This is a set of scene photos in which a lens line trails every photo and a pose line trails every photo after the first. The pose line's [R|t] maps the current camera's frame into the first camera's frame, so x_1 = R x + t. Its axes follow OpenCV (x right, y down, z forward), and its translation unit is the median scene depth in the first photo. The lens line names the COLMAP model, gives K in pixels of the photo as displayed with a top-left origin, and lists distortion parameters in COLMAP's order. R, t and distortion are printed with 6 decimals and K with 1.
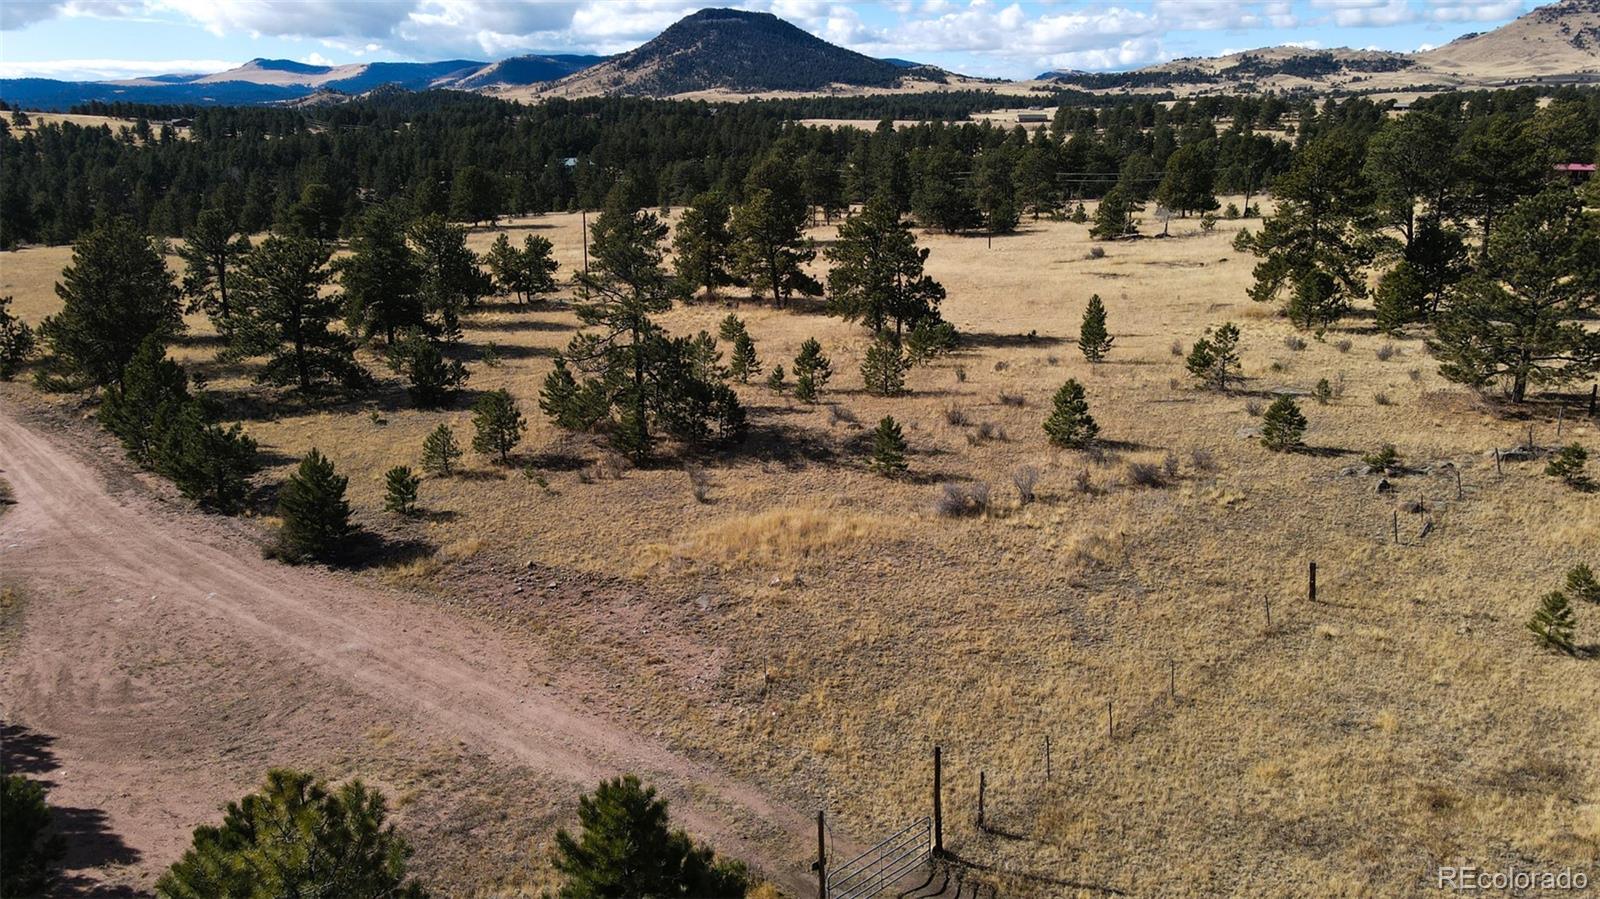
lens RADIAL K [[1167.8, 0, 794.6], [0, 1167.8, 440.7], [0, 0, 1]] dist [0.008753, 0.021097]
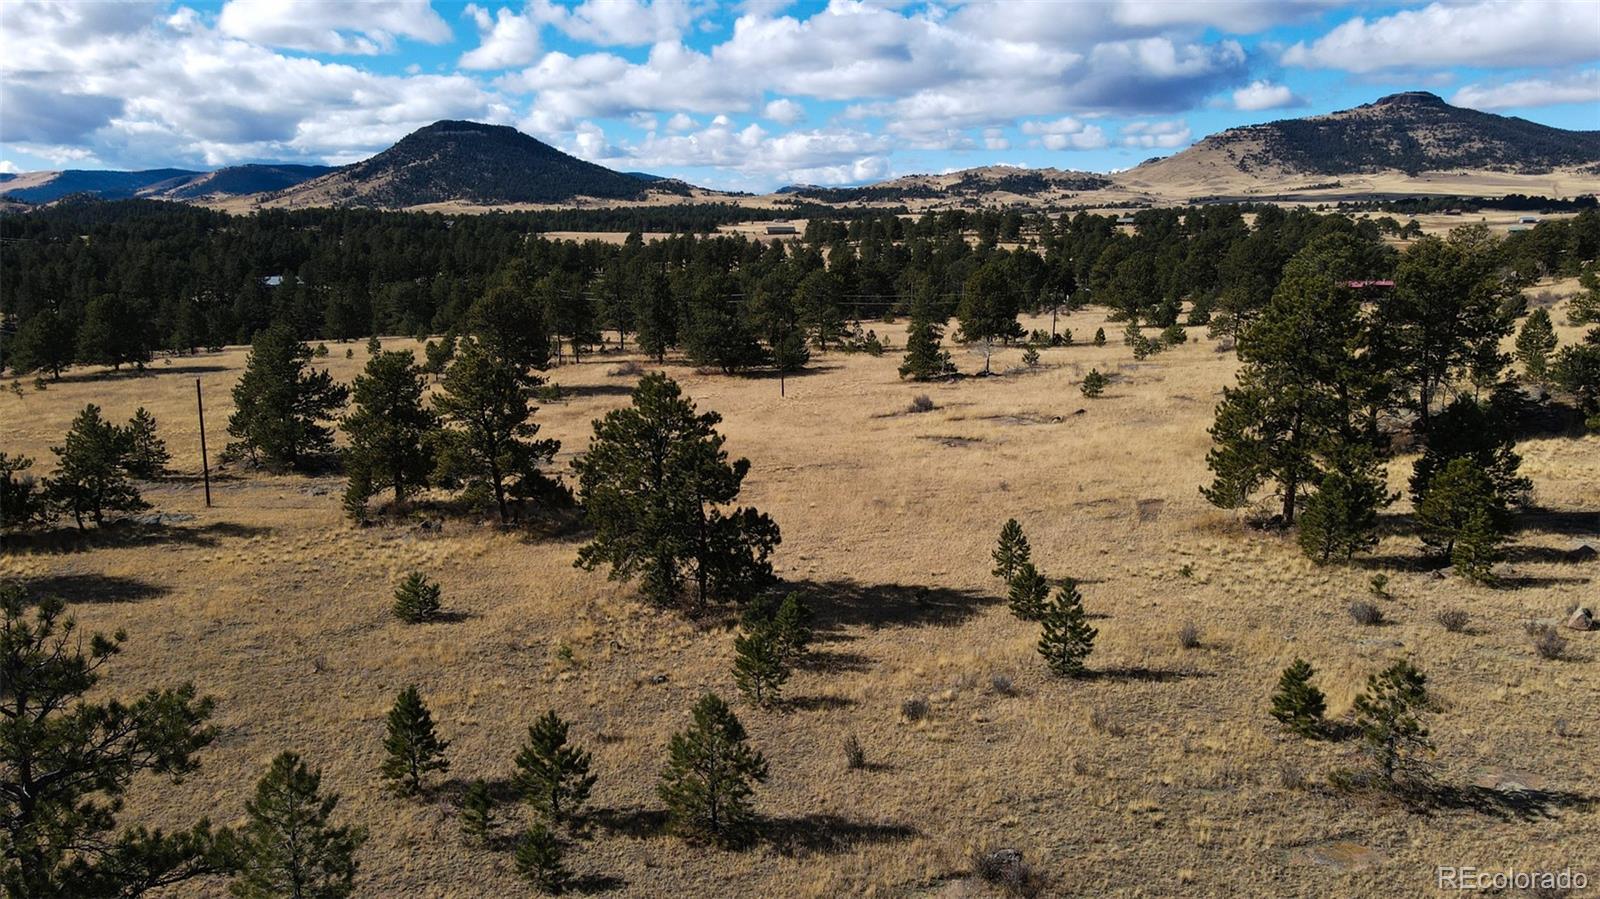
lens RADIAL K [[1167.8, 0, 794.8], [0, 1167.8, 441.9], [0, 0, 1]] dist [0.008753, 0.021097]
pose [[0.977751, -0.037541, 0.206383, 0.013756], [0.055883, 0.994917, -0.083774, -0.115809], [-0.202189, 0.093444, 0.974878, 0.388421]]
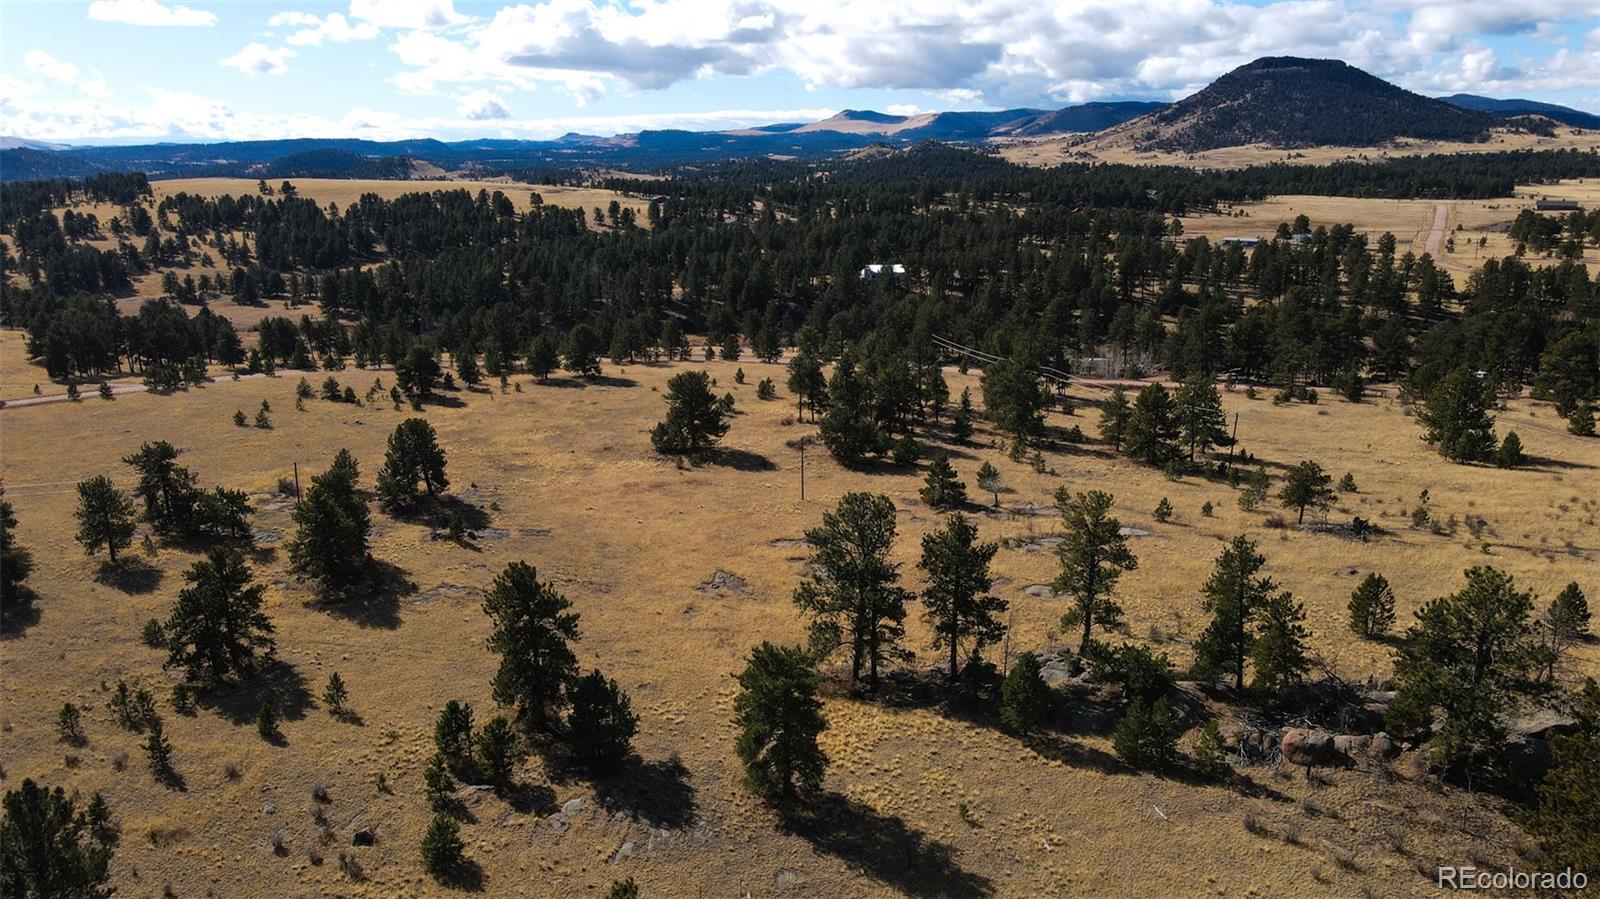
lens RADIAL K [[1167.8, 0, 797.6], [0, 1167.8, 444.9], [0, 0, 1]] dist [0.008753, 0.021097]
pose [[0.895197, 0.115621, -0.430413, 1.047273], [-0.128914, 0.991654, -0.001736, -0.363488], [0.426620, 0.057040, 0.902631, 0.241246]]
